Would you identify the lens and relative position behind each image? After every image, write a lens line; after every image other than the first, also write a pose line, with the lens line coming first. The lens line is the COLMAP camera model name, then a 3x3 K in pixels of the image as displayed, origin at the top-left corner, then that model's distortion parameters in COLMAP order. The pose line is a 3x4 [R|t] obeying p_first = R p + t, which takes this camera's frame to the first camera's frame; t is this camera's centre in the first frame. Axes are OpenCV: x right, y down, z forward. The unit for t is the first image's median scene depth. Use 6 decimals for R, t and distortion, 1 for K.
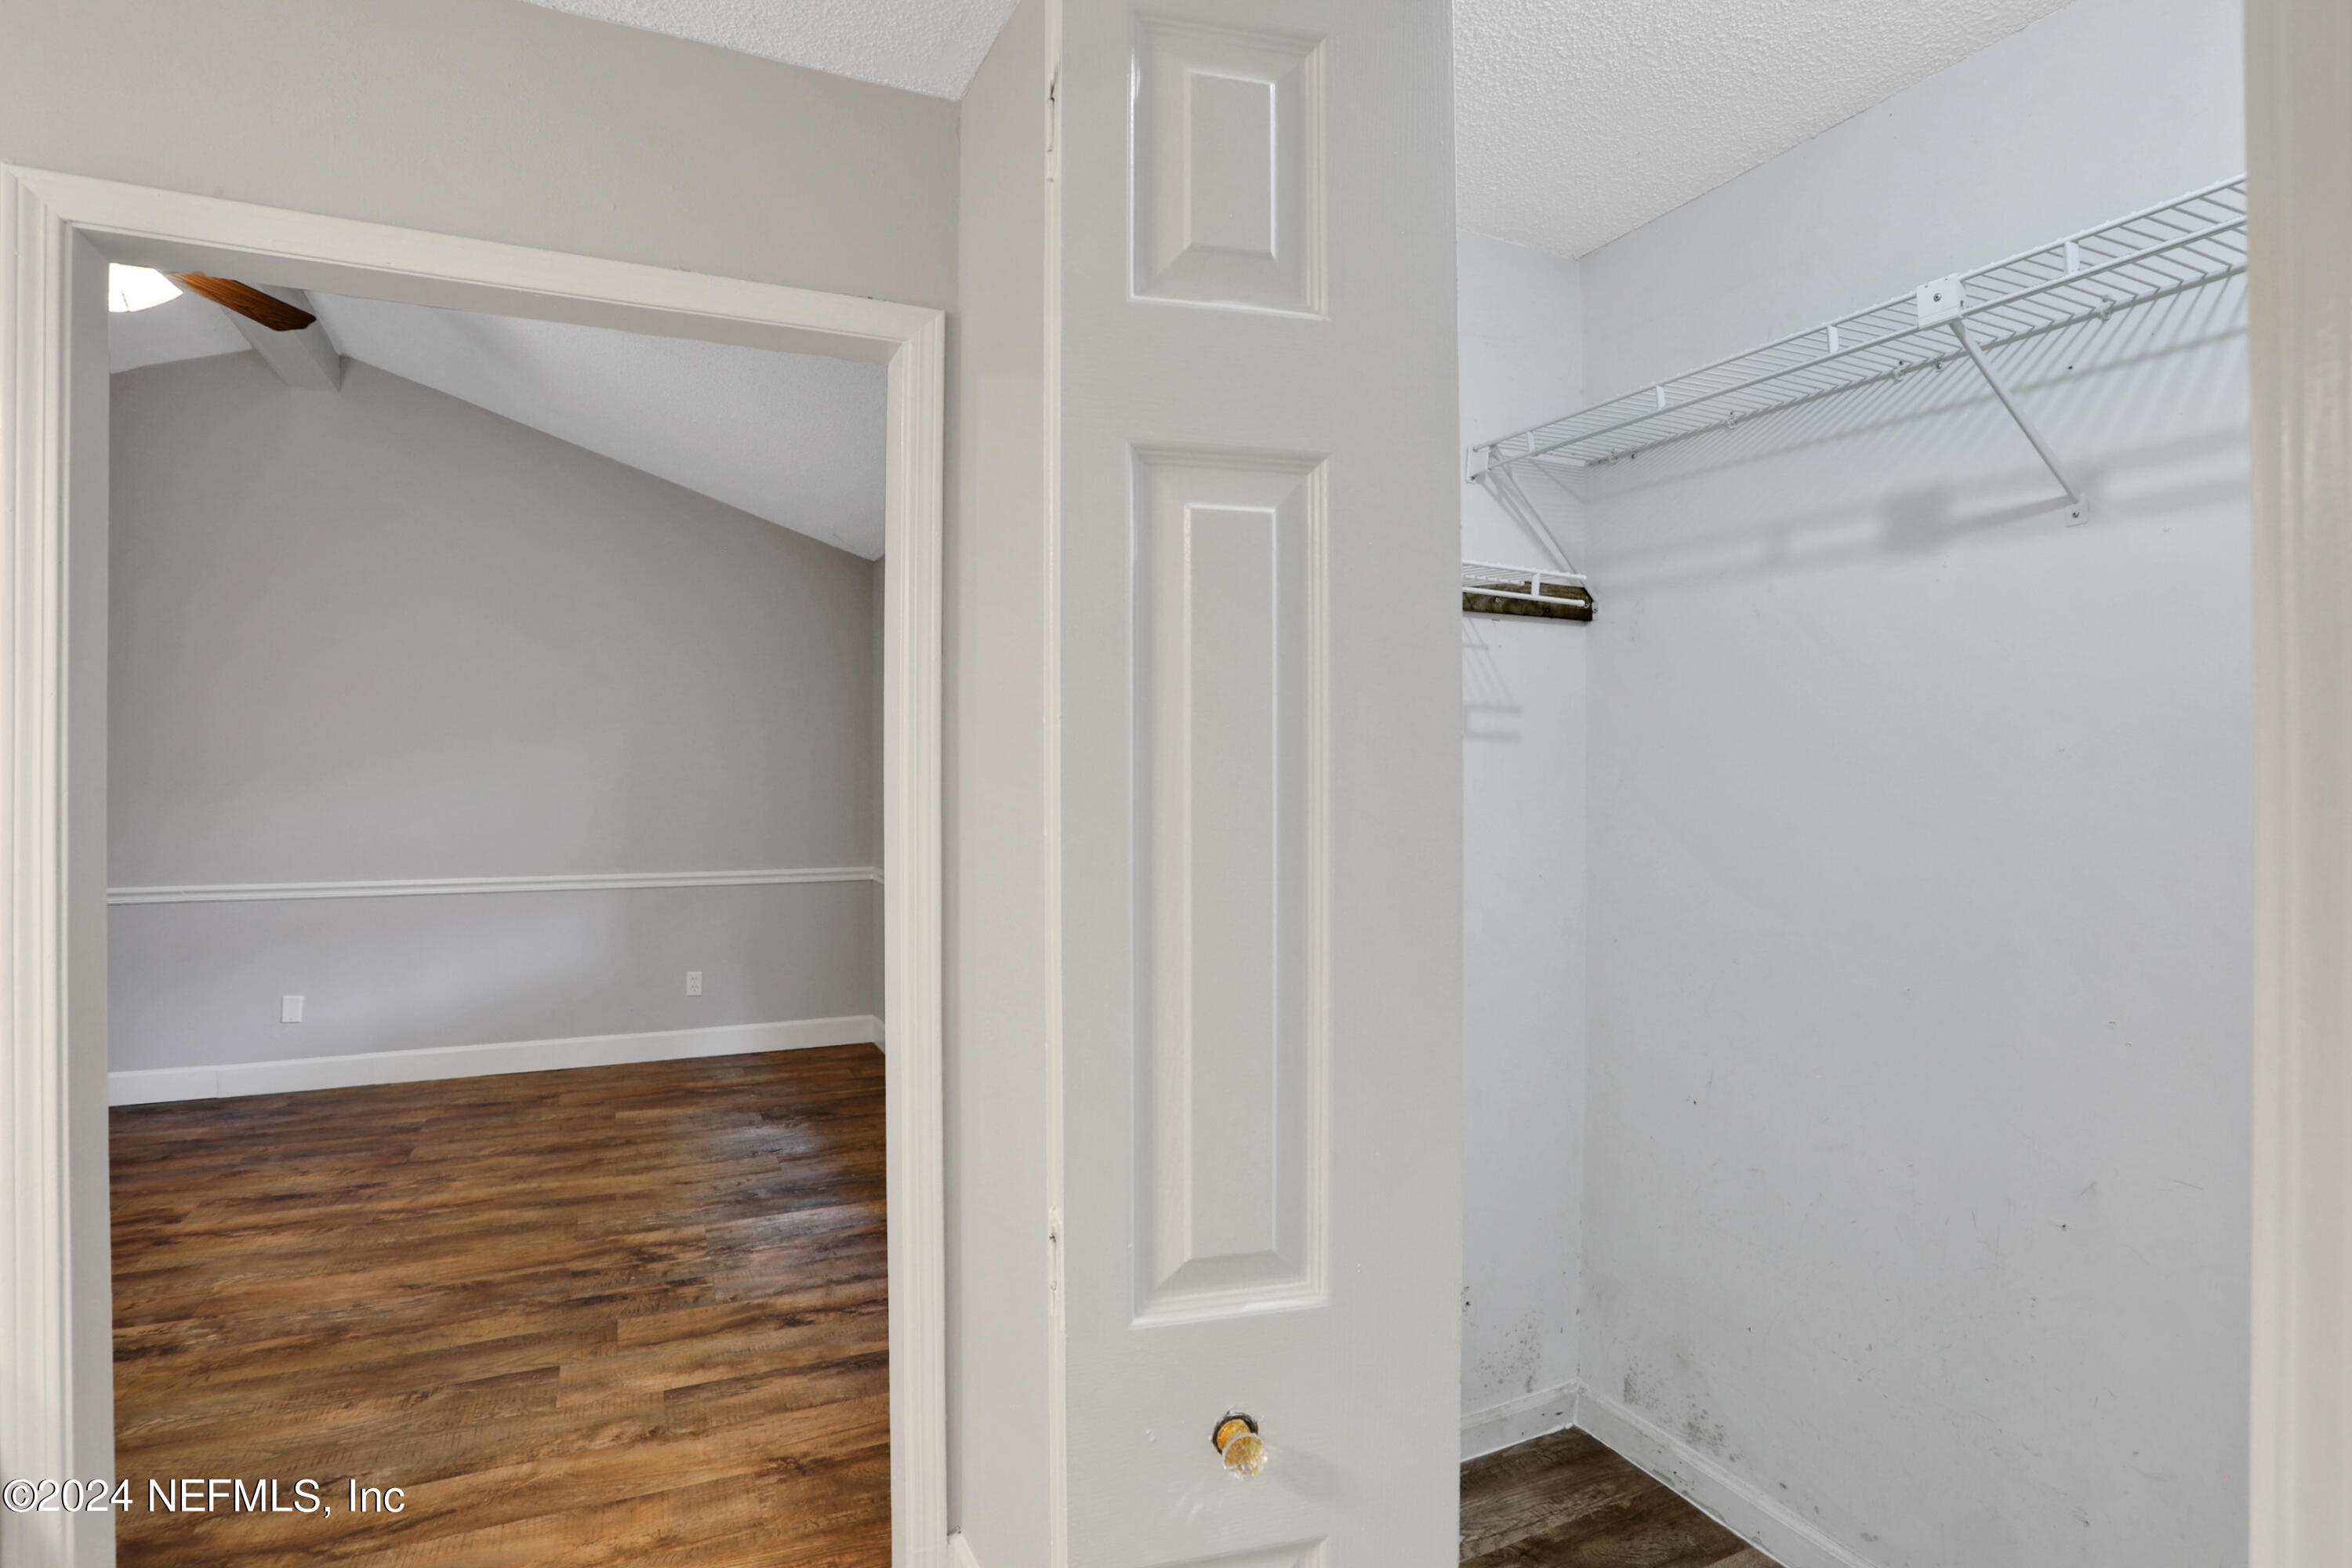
lens RADIAL K [[1168.8, 0, 1176.0], [0, 1168.8, 784.0], [0, 0, 1]] dist [-0.071175, 0.031784]
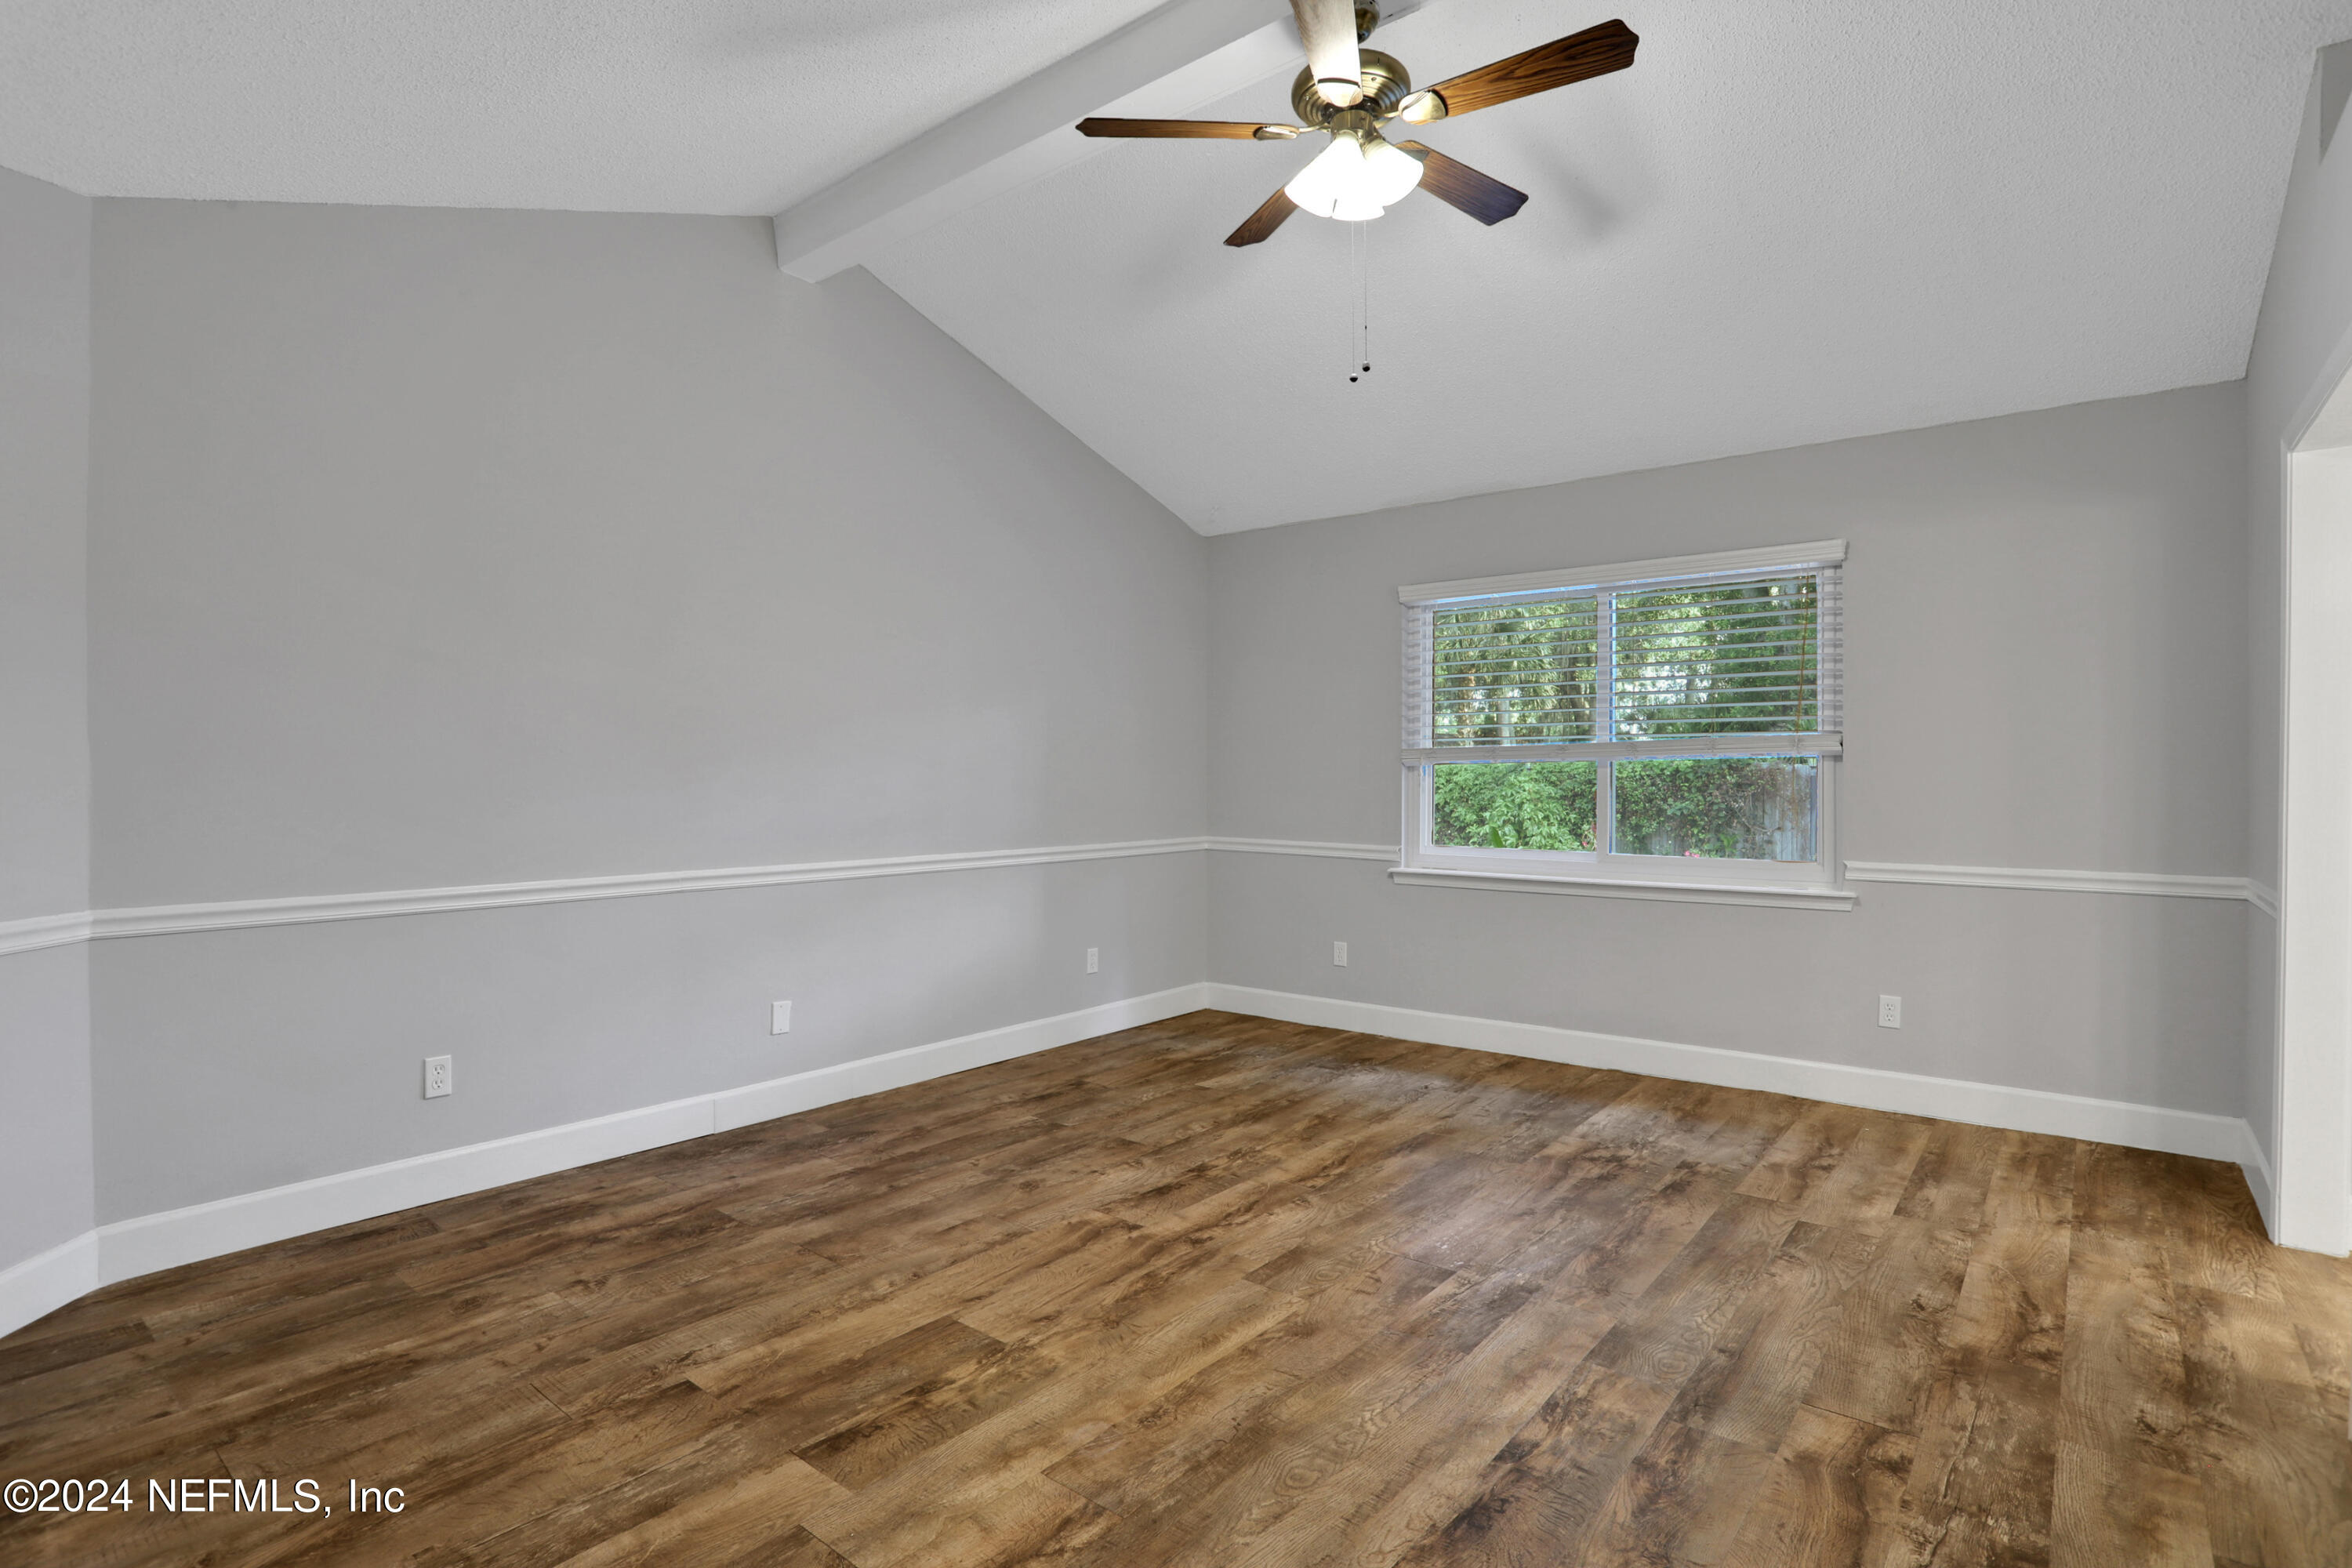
lens RADIAL K [[1168.8, 0, 1176.0], [0, 1168.8, 784.0], [0, 0, 1]] dist [-0.071175, 0.031784]
pose [[0.898320, -0.008427, 0.439260, -1.241864], [0.008042, 0.999964, 0.002737, 0.043184], [-0.439267, 0.001074, 0.898356, 0.175712]]
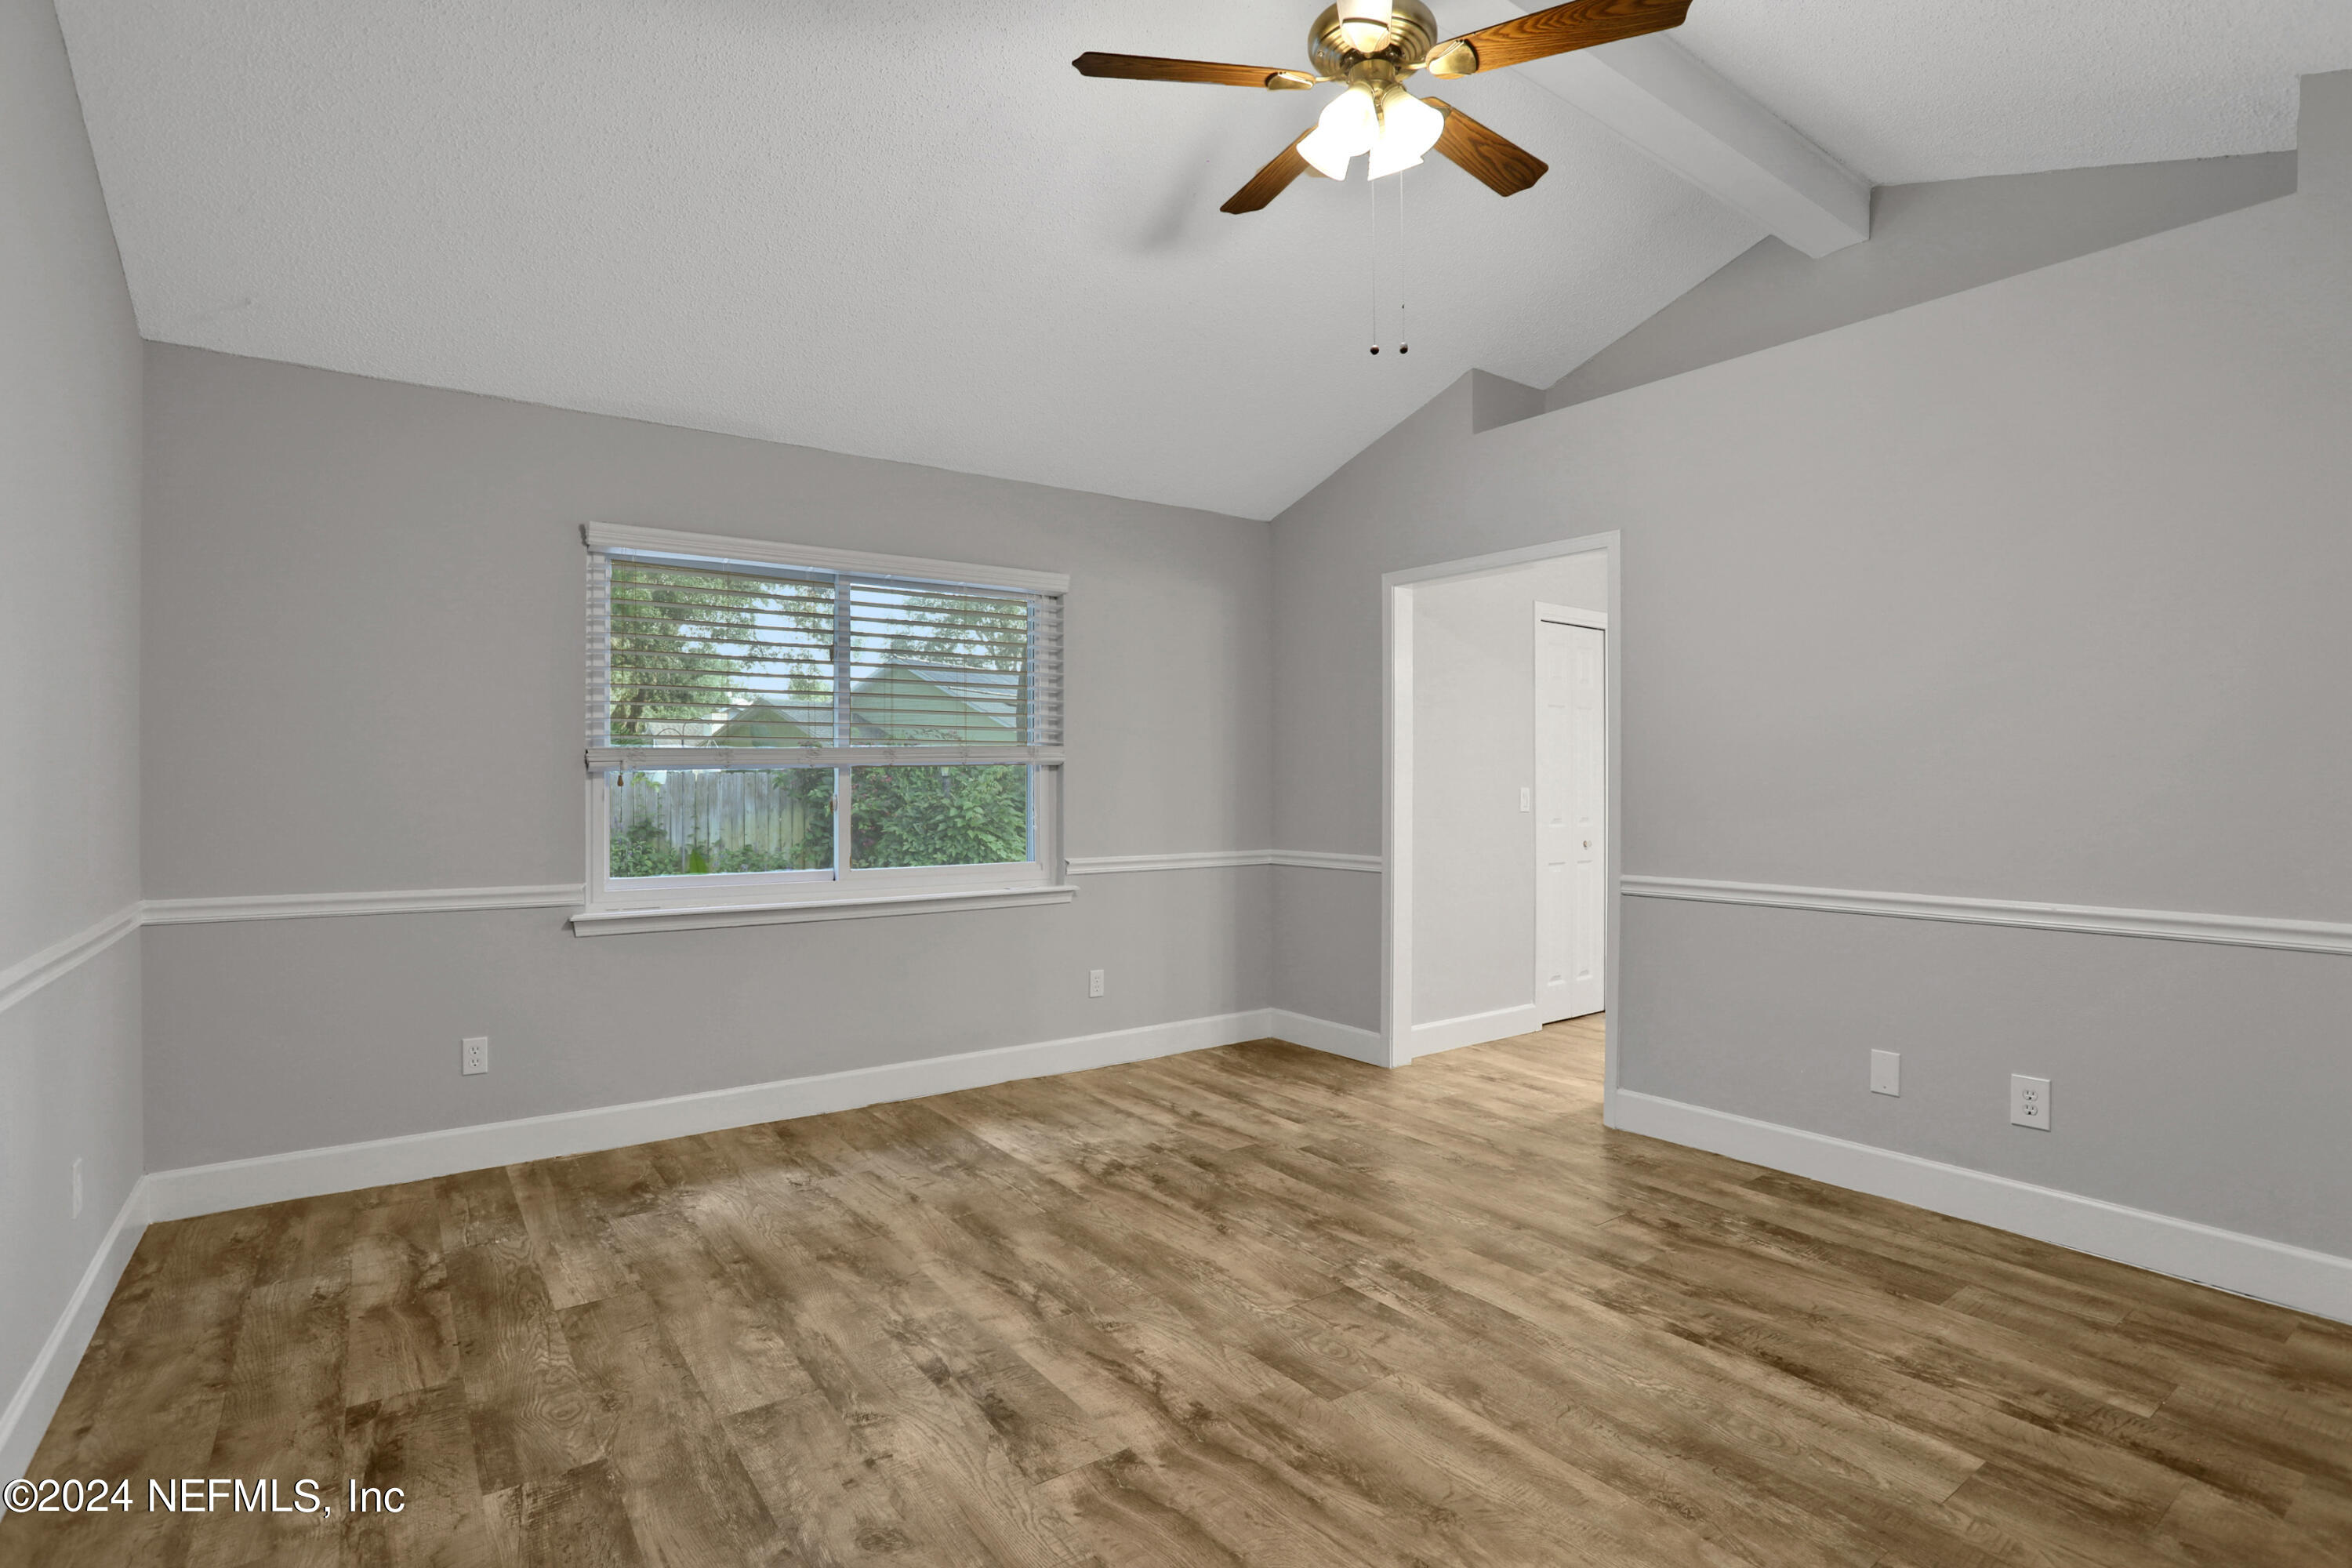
lens RADIAL K [[1133.3, 0, 1213.8], [0, 1133.3, 779.3], [0, 0, 1]] dist [-0.076107, 0.031915]
pose [[-0.205073, 0.001477, 0.978746, -1.447276], [0.009840, 0.999951, 0.000553, 0.038373], [-0.978697, 0.009745, -0.205078, 1.057937]]
